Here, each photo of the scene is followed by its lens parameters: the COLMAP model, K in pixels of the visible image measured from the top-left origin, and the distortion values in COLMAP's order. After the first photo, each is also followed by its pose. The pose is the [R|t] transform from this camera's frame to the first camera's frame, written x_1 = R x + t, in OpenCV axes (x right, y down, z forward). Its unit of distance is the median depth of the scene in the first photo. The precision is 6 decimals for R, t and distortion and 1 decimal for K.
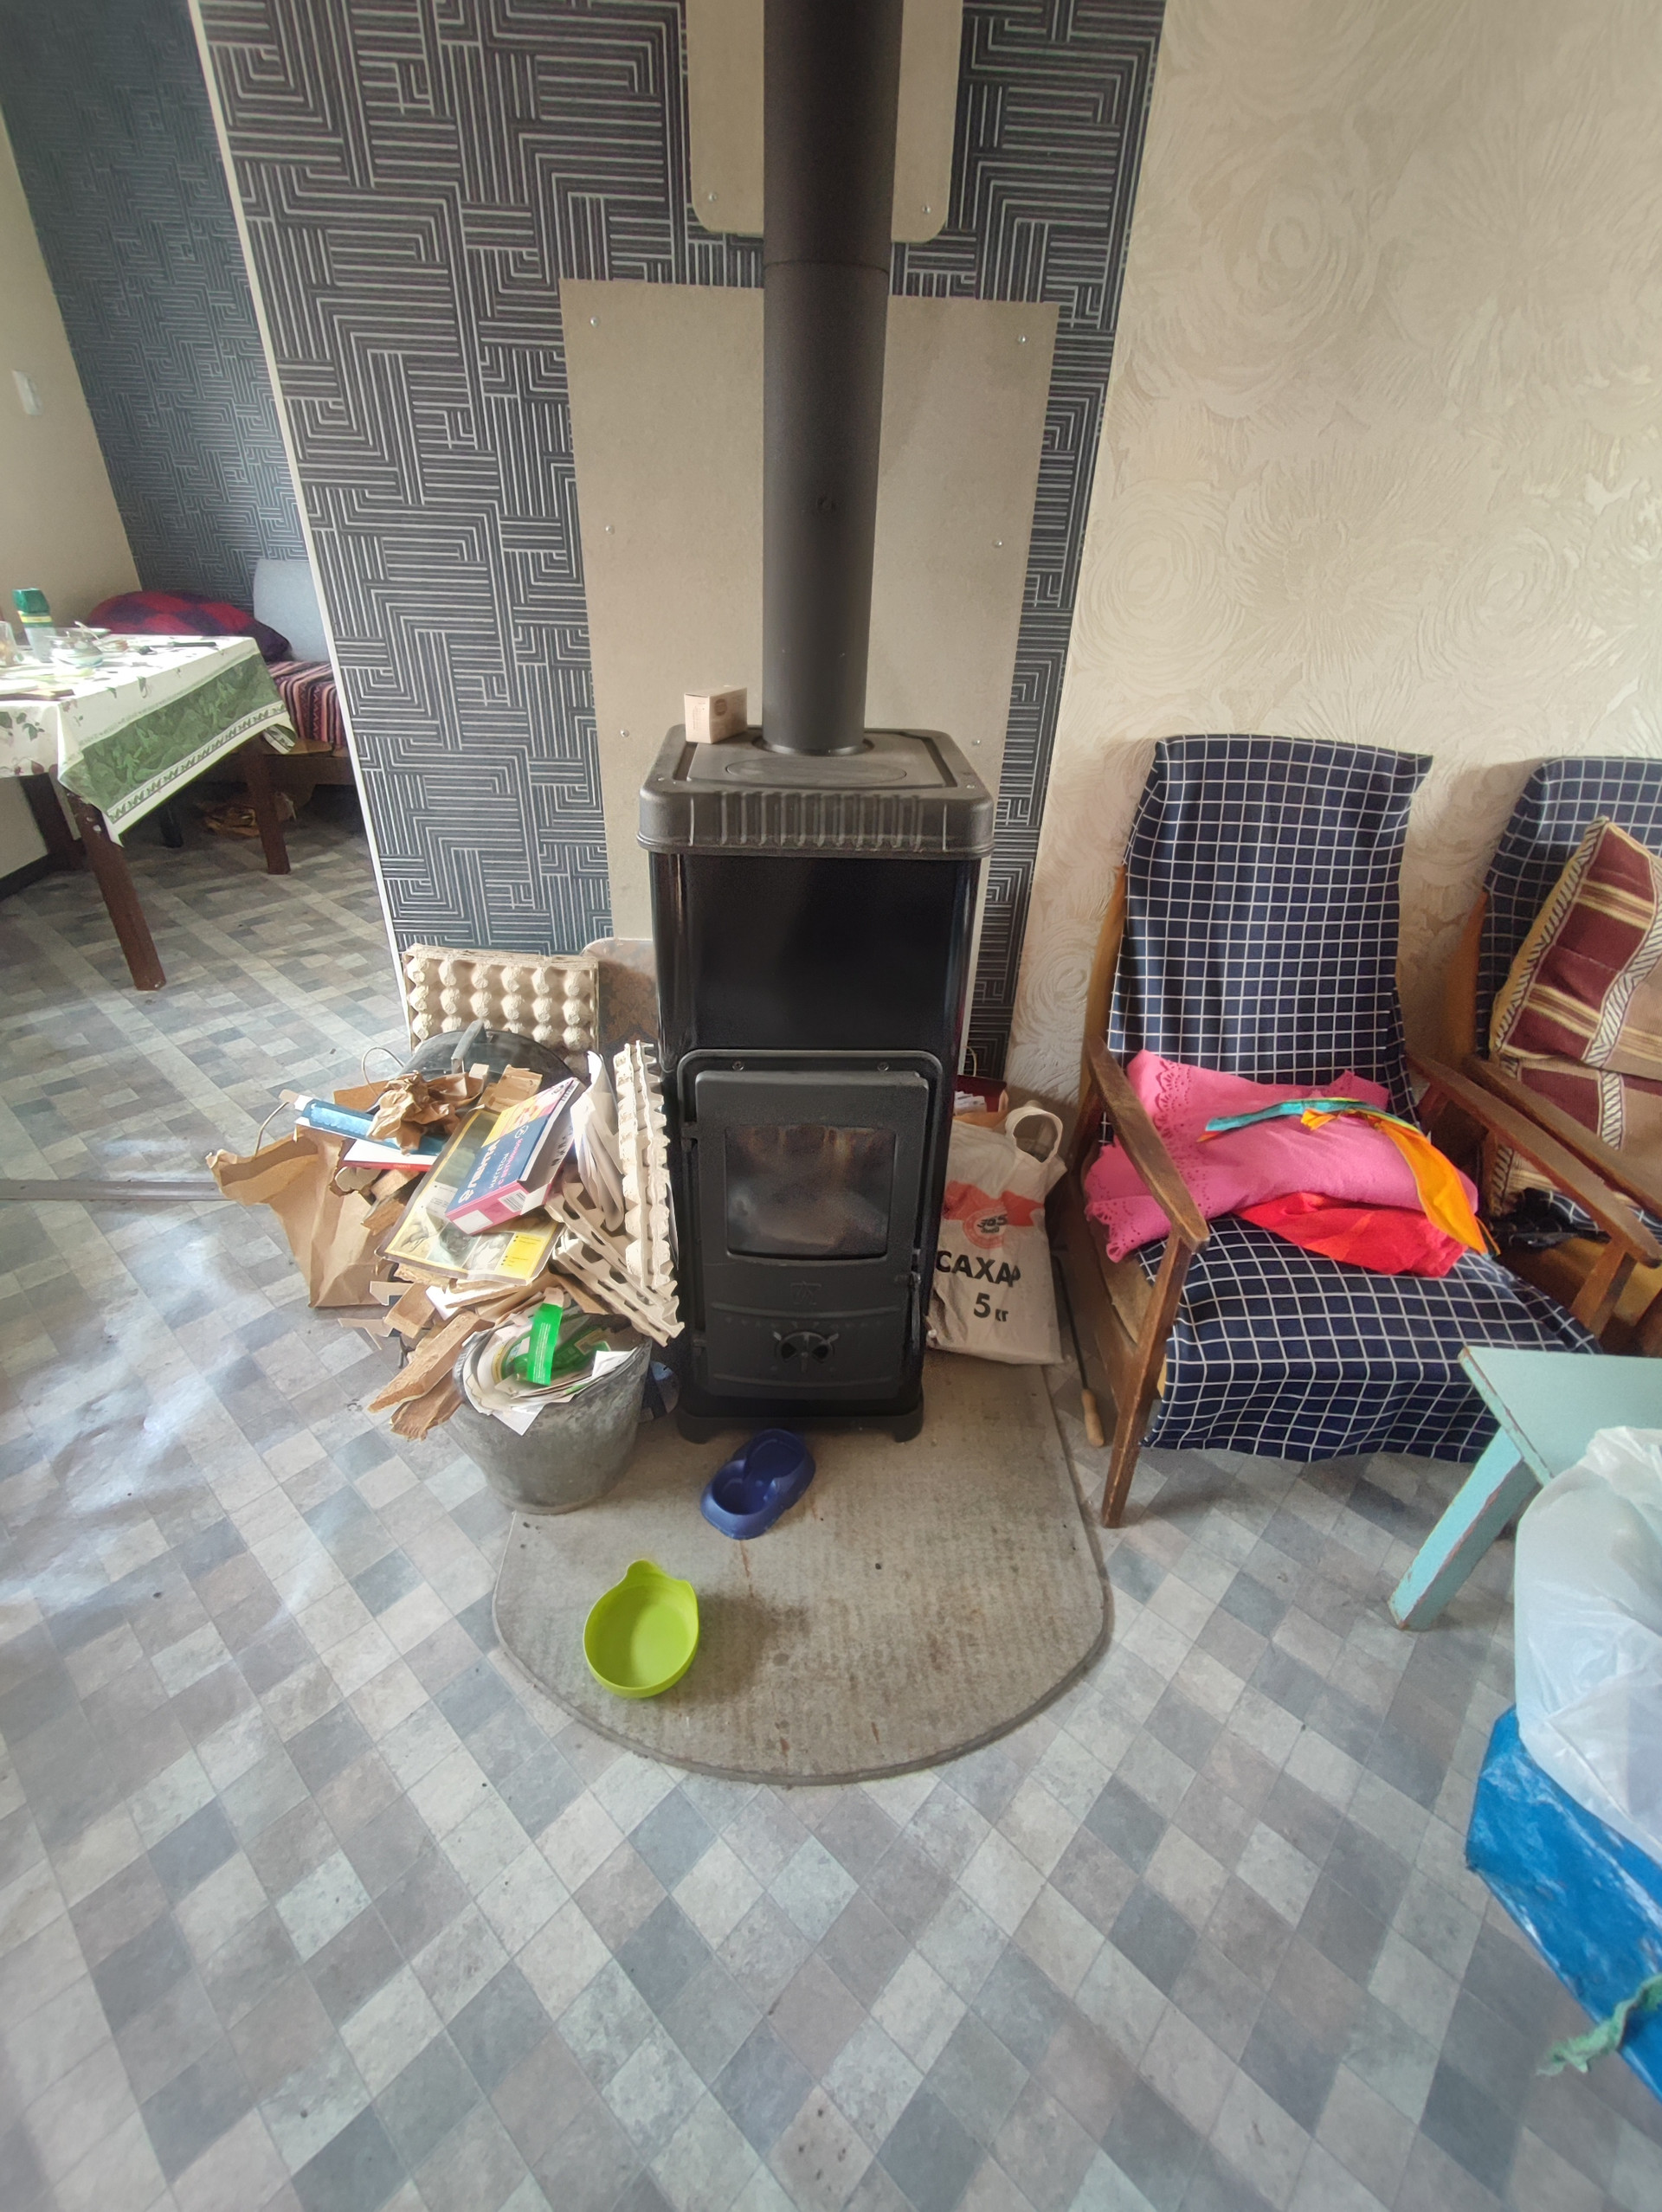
lens RADIAL K [[1005.2, 0, 823.3], [0, 1005.2, 1104.7], [0, 0, 1]] dist [-0.019119, 0.010012]
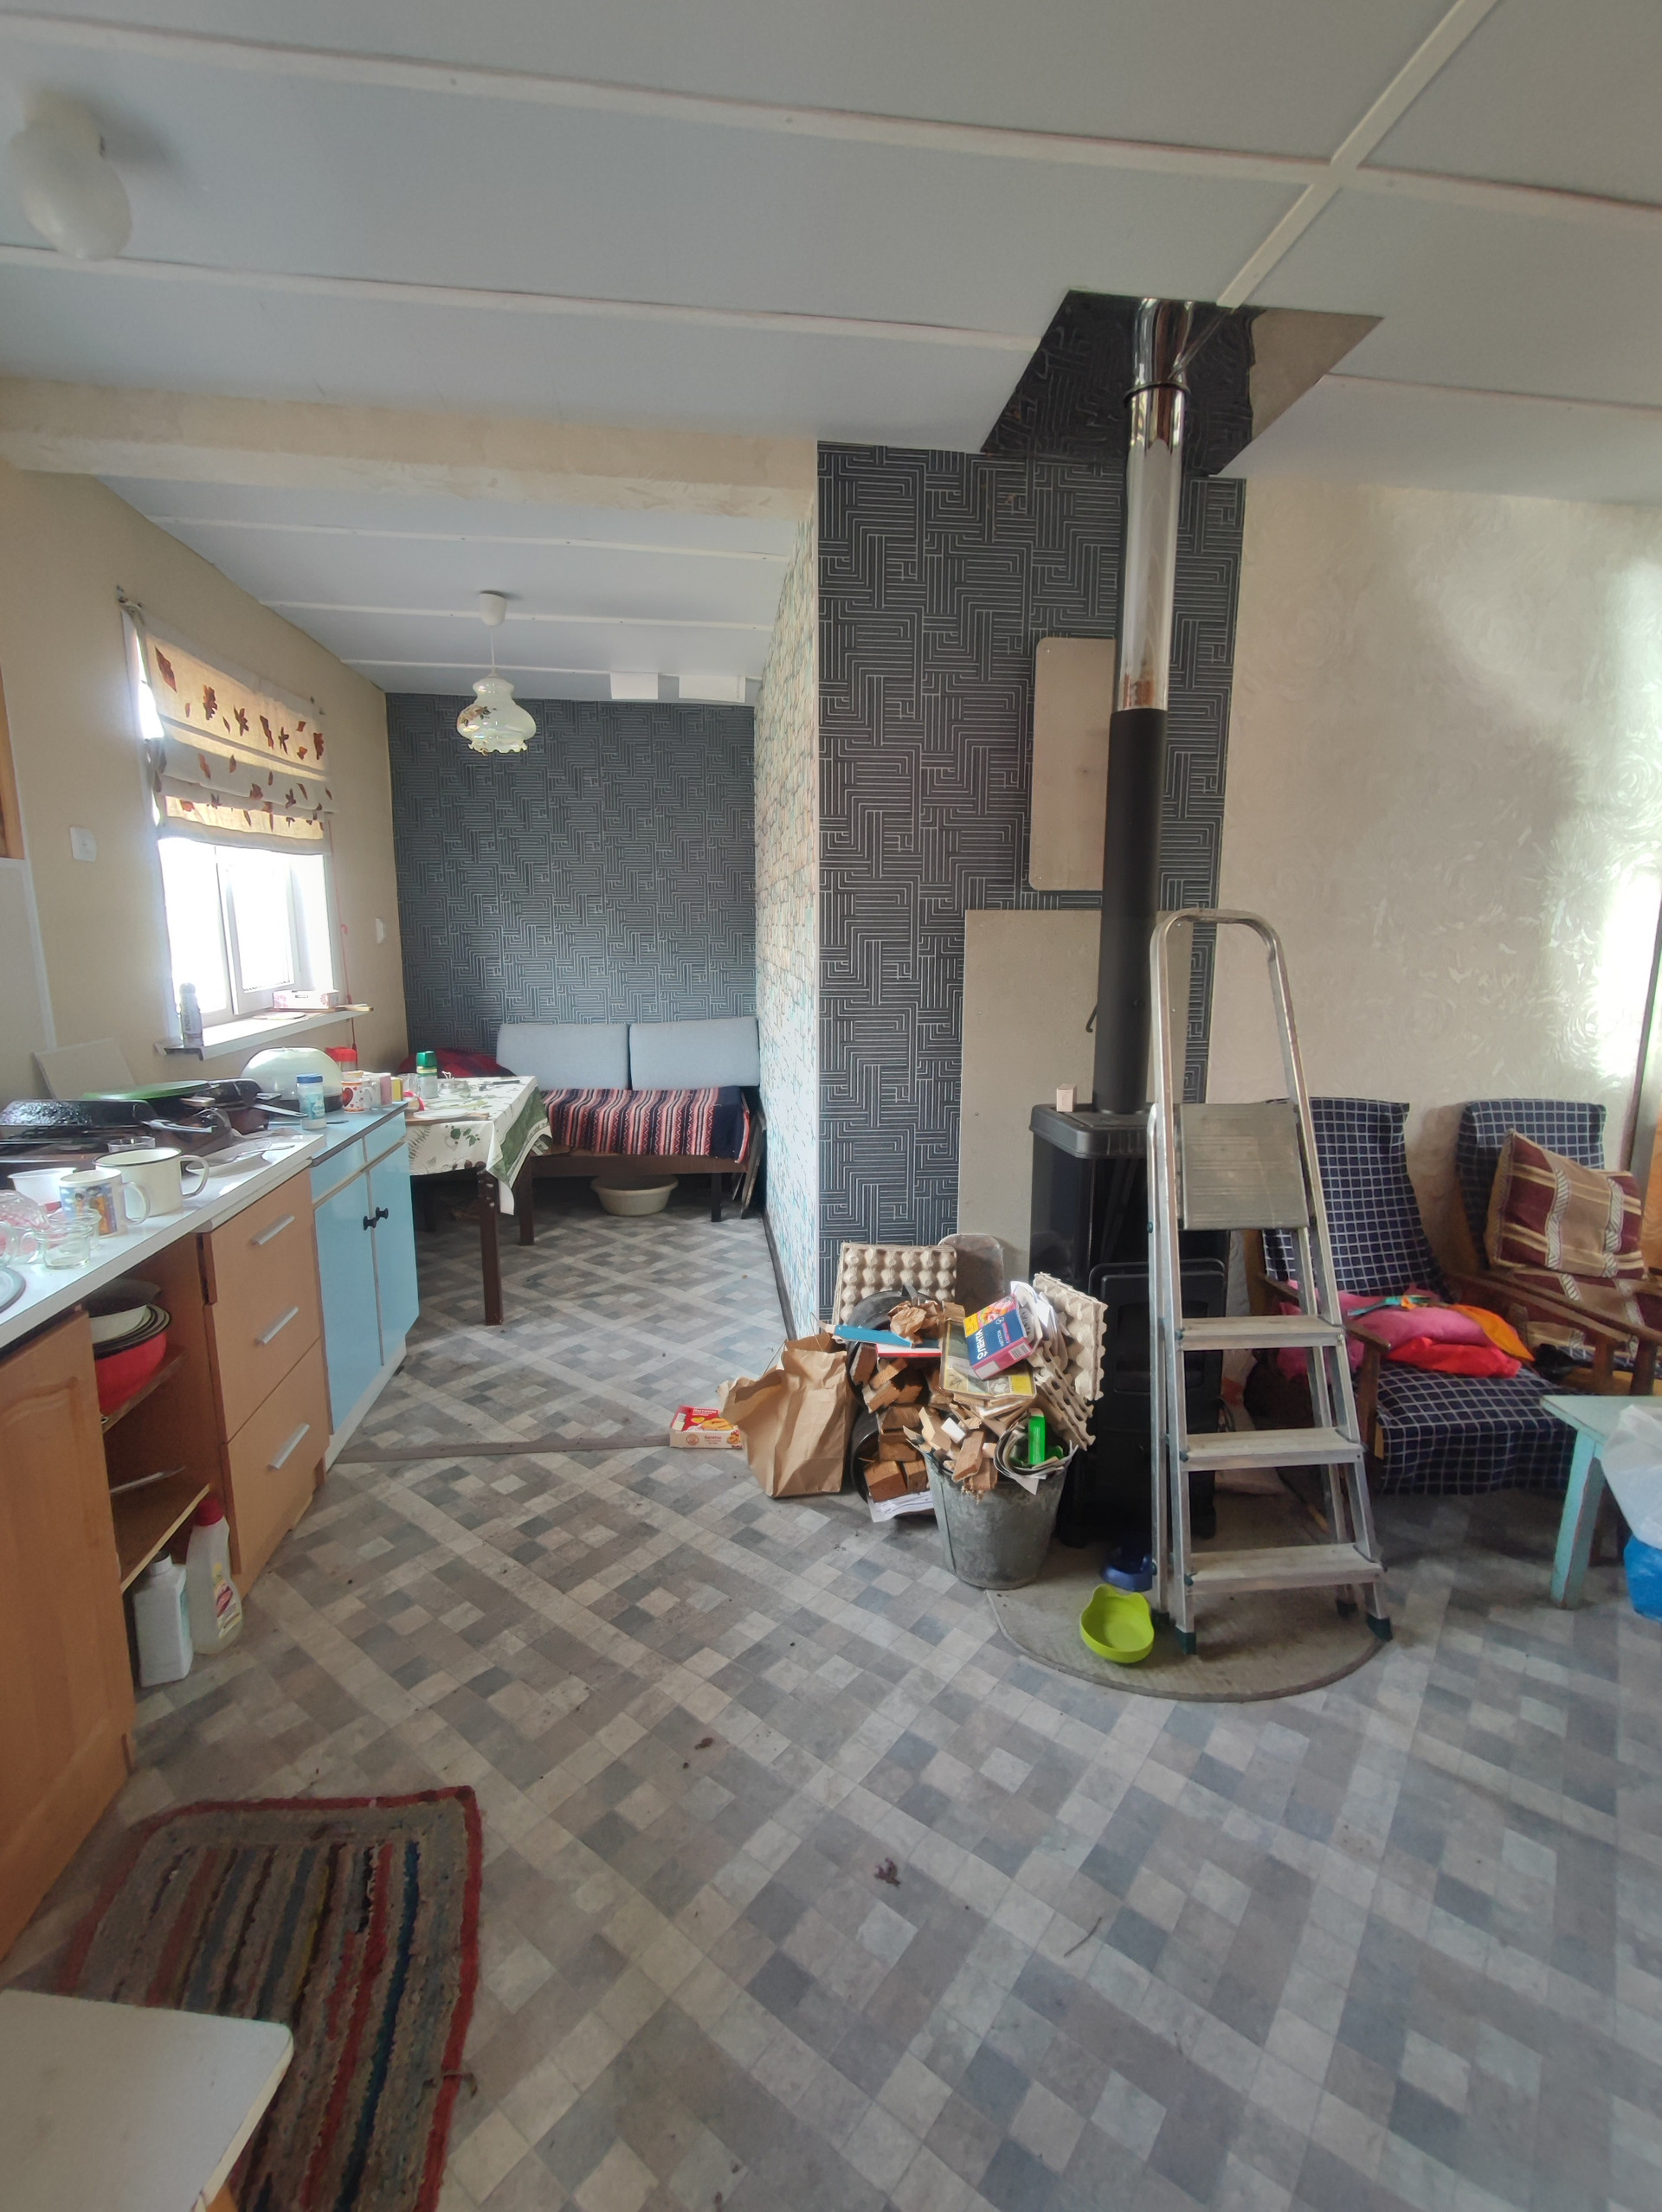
lens RADIAL K [[1005.2, 0, 824.9], [0, 1005.2, 1100.1], [0, 0, 1]] dist [-0.019119, 0.010012]
pose [[0.996221, -0.049568, 0.071319, -0.555159], [0.072995, 0.922820, -0.378254, 0.244940], [-0.047066, 0.382030, 0.922951, -0.601437]]
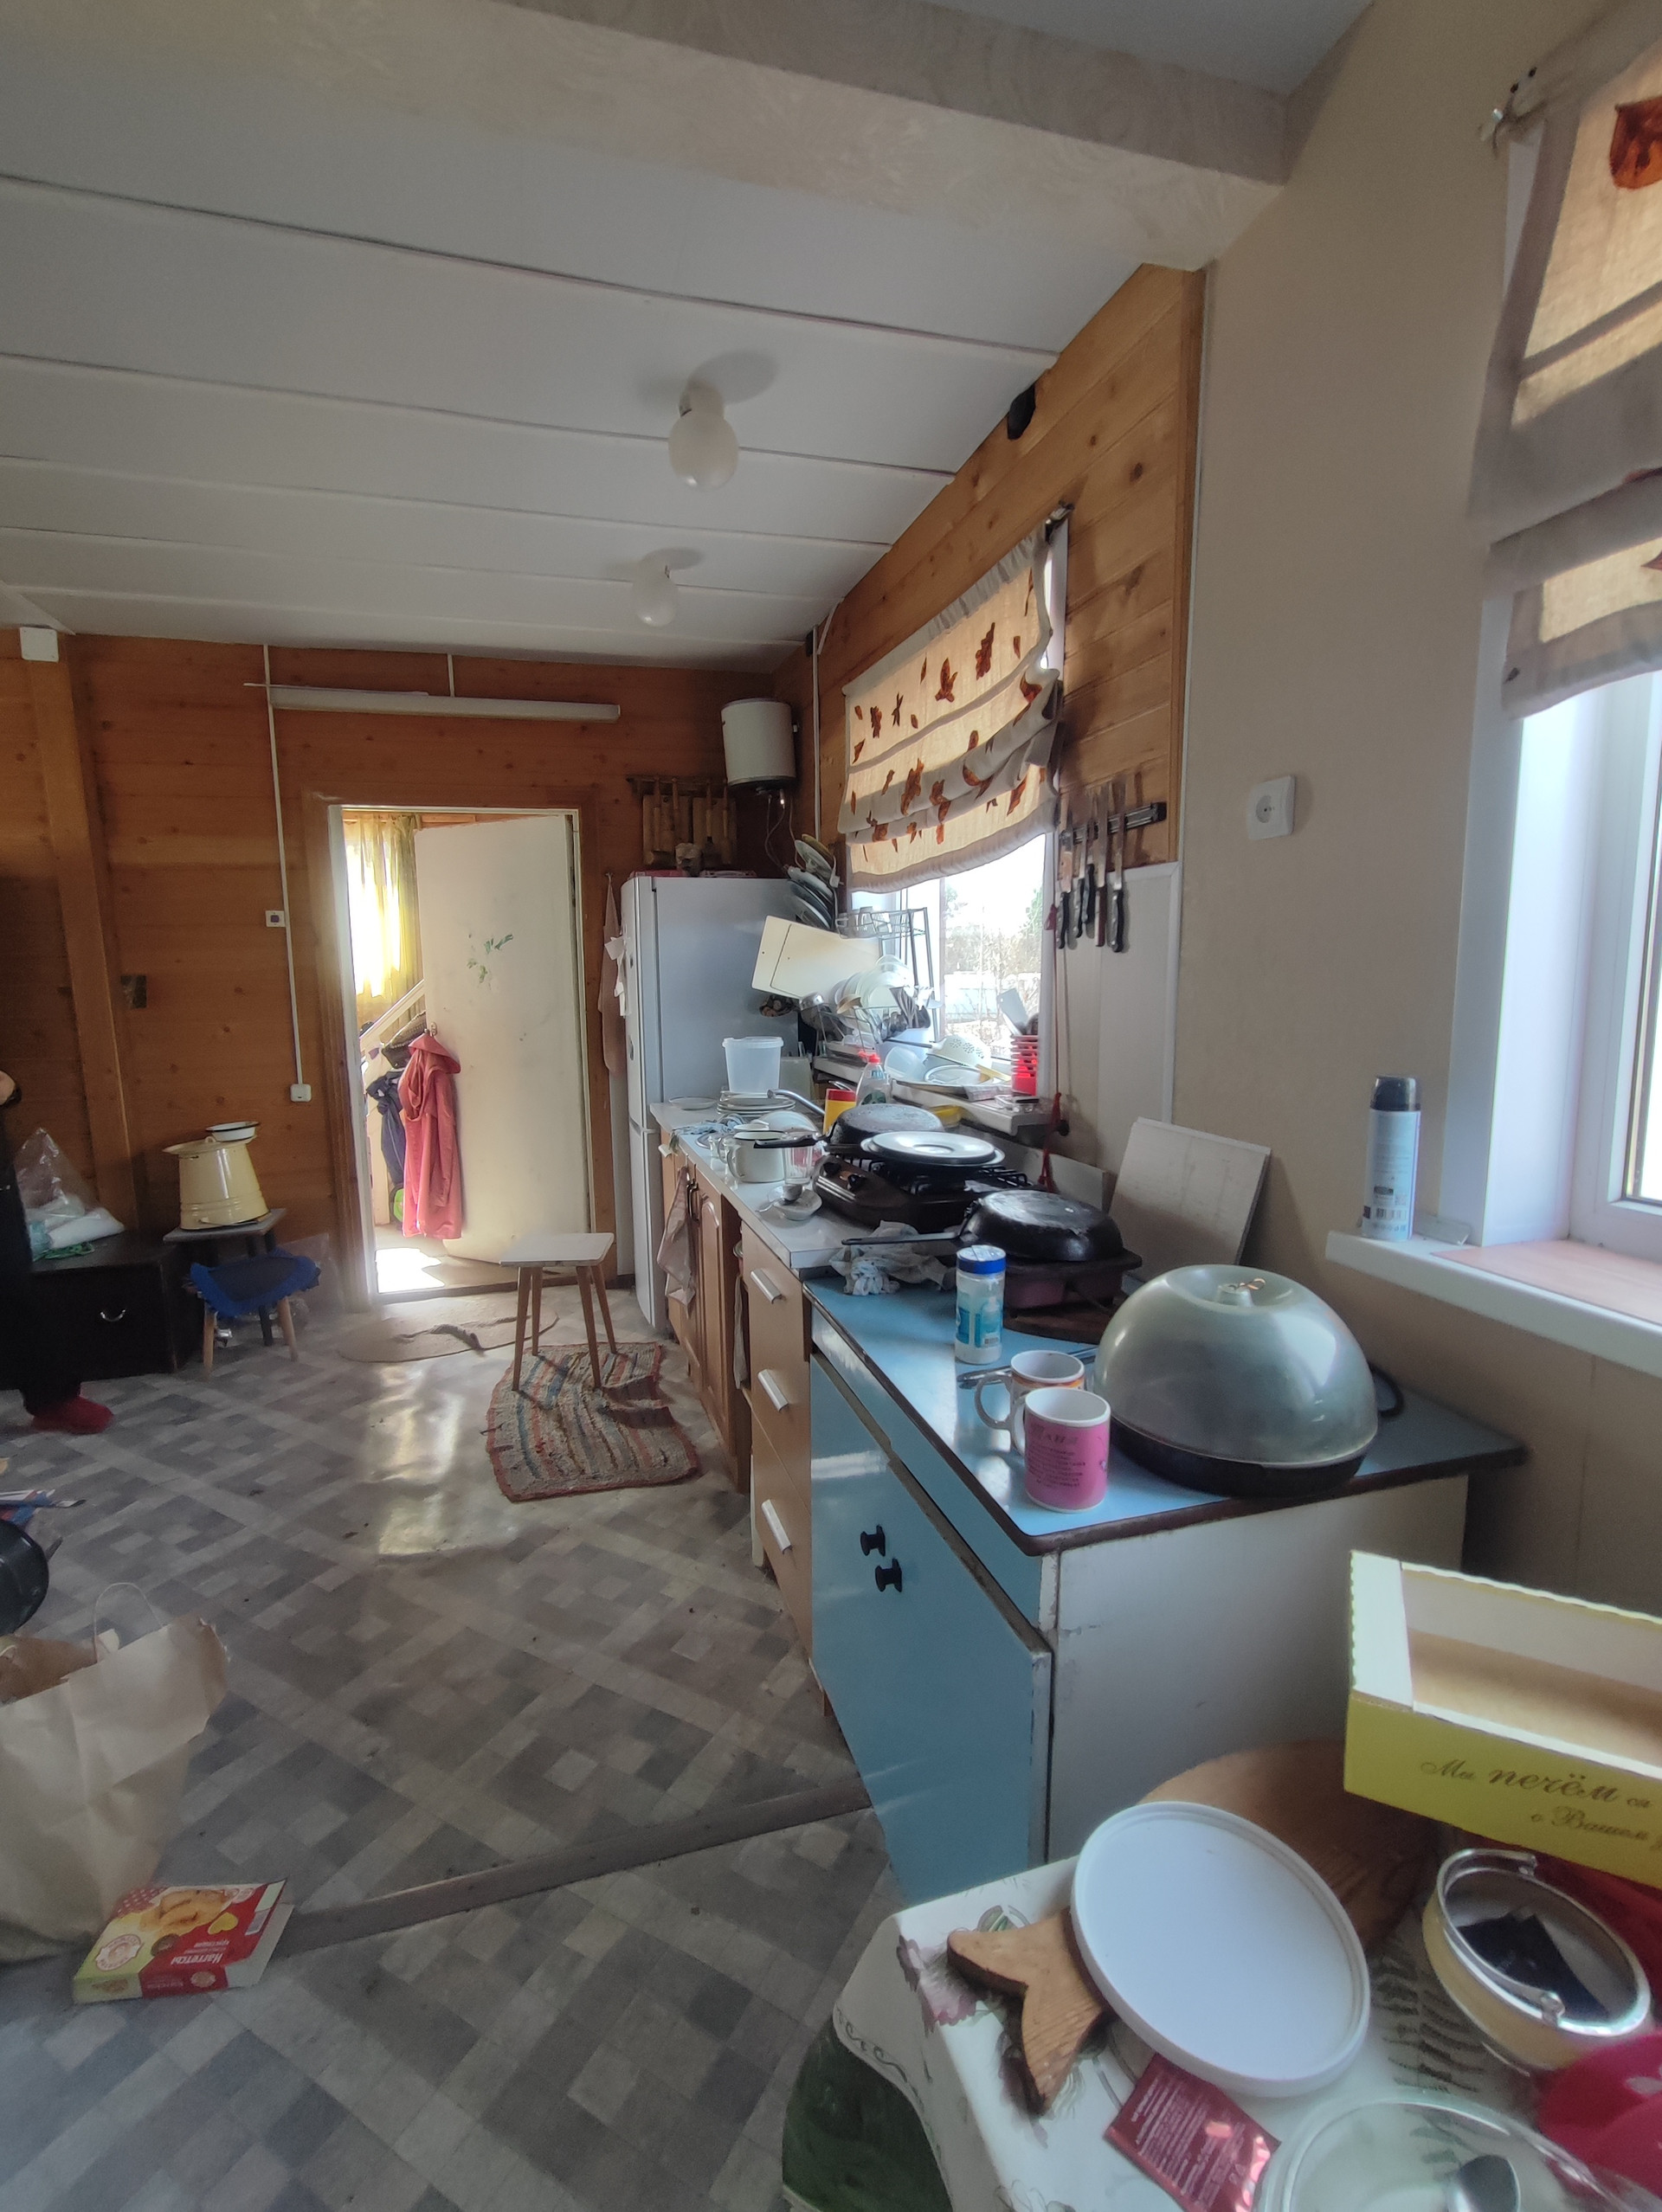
lens RADIAL K [[1005.2, 0, 828.1], [0, 1005.2, 1107.7], [0, 0, 1]] dist [-0.019119, 0.010012]
pose [[-0.970337, 0.007622, -0.241635, -0.998534], [-0.150098, 0.764530, 0.626869, -1.128604], [0.189516, 0.644543, -0.740708, 1.570079]]
